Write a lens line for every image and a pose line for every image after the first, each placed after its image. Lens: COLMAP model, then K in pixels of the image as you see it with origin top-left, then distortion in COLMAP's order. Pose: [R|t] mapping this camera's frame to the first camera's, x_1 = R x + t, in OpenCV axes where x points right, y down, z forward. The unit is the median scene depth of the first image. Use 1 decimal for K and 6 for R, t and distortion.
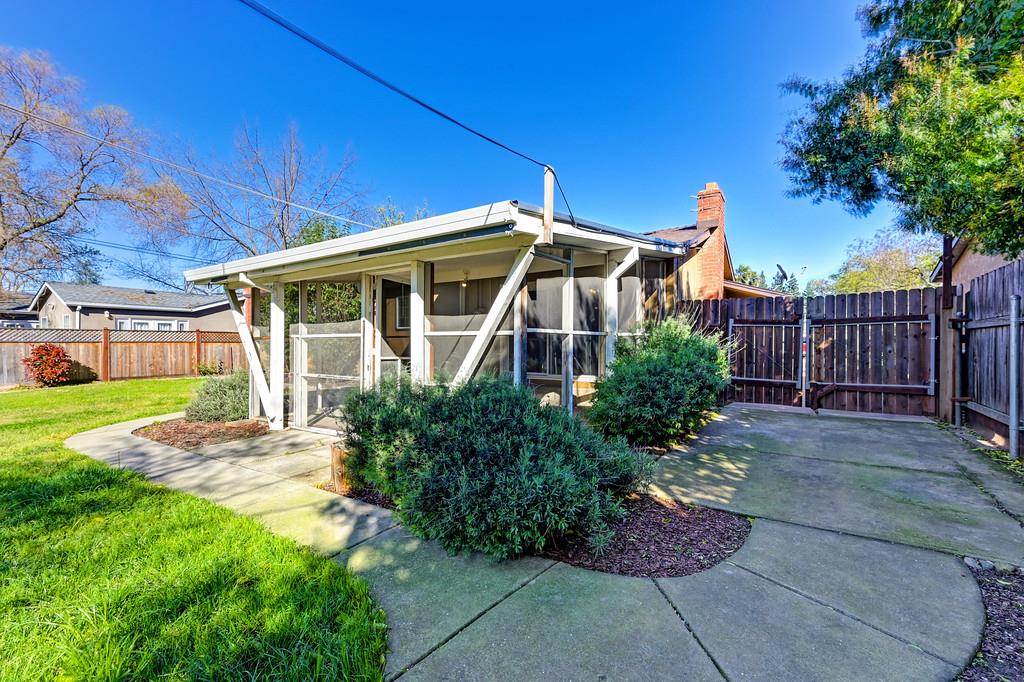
lens RADIAL K [[442.4, 0, 519.0], [0, 442.4, 341.0], [0, 0, 1]] dist [0.004699, 0.000073]
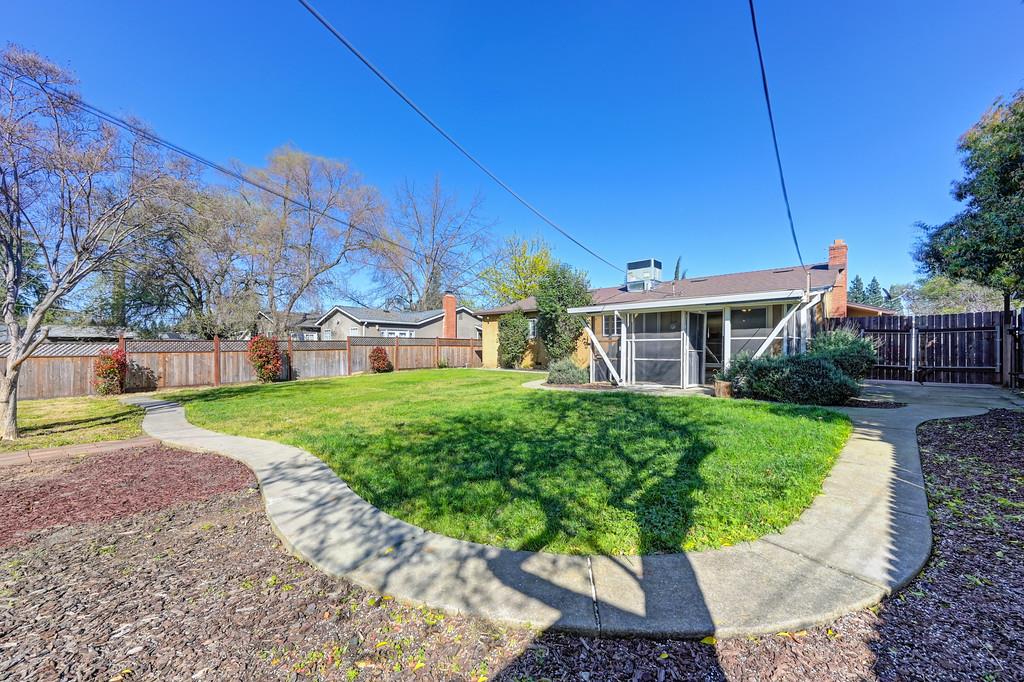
lens RADIAL K [[430.9, 0, 509.4], [0, 430.9, 347.3], [0, 0, 1]] dist [0.011151, 0.000255]
pose [[0.990857, -0.001037, -0.134911, -0.737457], [0.001003, 0.999999, -0.000323, 0.021128], [0.134911, 0.000185, 0.990858, -0.952722]]
